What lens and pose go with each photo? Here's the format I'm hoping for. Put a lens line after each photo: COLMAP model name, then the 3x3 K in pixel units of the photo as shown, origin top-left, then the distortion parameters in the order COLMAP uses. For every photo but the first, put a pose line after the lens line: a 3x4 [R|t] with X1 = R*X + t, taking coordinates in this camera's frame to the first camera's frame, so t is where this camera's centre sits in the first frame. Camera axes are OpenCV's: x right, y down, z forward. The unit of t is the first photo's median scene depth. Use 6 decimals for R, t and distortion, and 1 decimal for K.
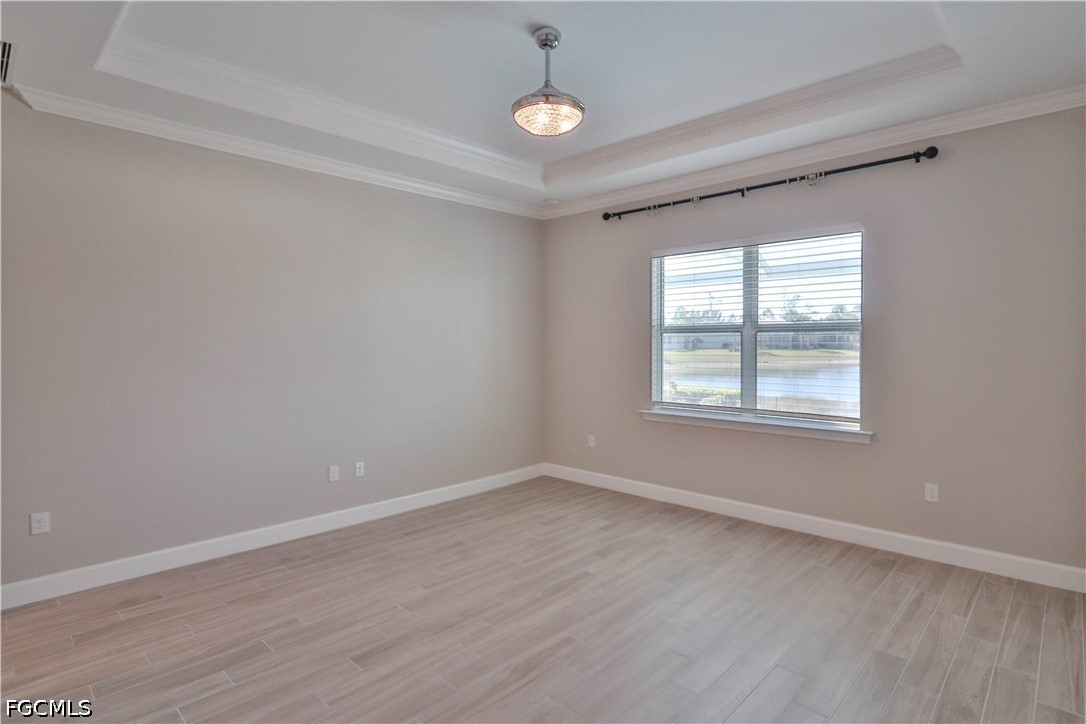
lens RADIAL K [[562.6, 0, 548.8], [0, 562.6, 360.3], [0, 0, 1]] dist [-0.007169, -0.000854]
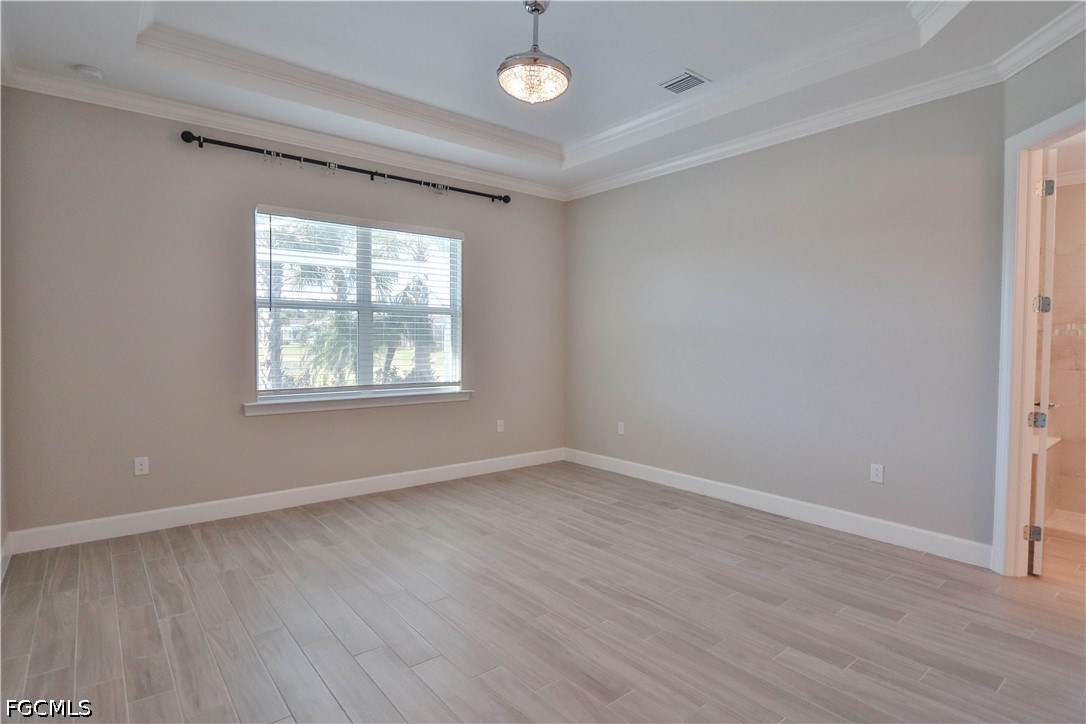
lens RADIAL K [[562.6, 0, 548.8], [0, 562.6, 360.3], [0, 0, 1]] dist [-0.007169, -0.000854]
pose [[0.122190, -0.031662, 0.992002, -0.679449], [0.026640, 0.999236, 0.028611, 0.018869], [-0.992149, 0.022930, 0.122940, 0.588997]]
